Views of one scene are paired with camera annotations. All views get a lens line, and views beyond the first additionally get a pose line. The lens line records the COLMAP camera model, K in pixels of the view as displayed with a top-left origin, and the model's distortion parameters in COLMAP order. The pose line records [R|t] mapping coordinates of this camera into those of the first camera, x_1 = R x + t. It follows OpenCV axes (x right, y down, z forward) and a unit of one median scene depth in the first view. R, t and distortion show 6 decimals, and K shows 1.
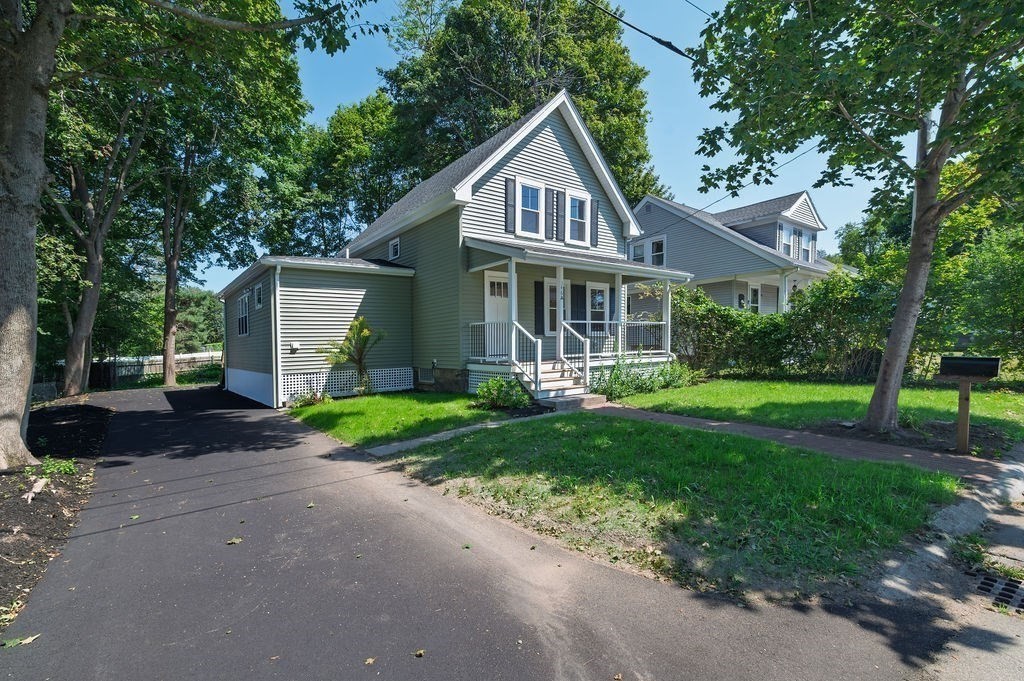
lens RADIAL K [[459.1, 0, 514.9], [0, 459.1, 372.3], [0, 0, 1]] dist [0.003260, 0.000205]
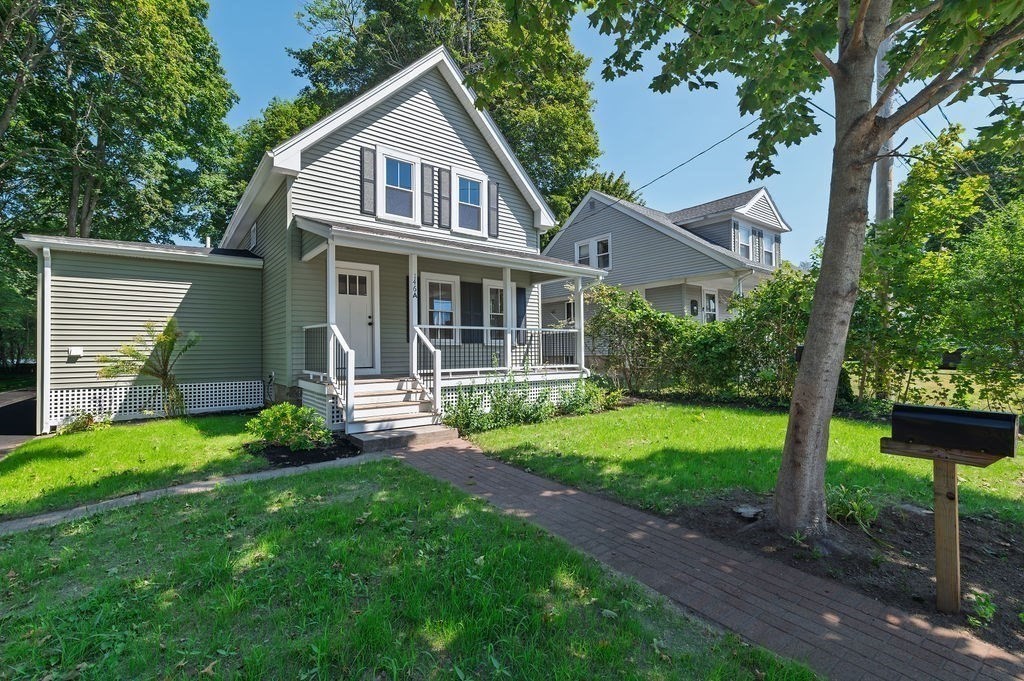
lens RADIAL K [[449.8, 0, 512.0], [0, 449.8, 340.5], [0, 0, 1]] dist [0.002333, 0.004062]
pose [[0.999845, 0.016810, -0.005263, 0.224771], [-0.017187, 0.996451, -0.082405, -0.024230], [0.003859, 0.082483, 0.996585, 0.221191]]
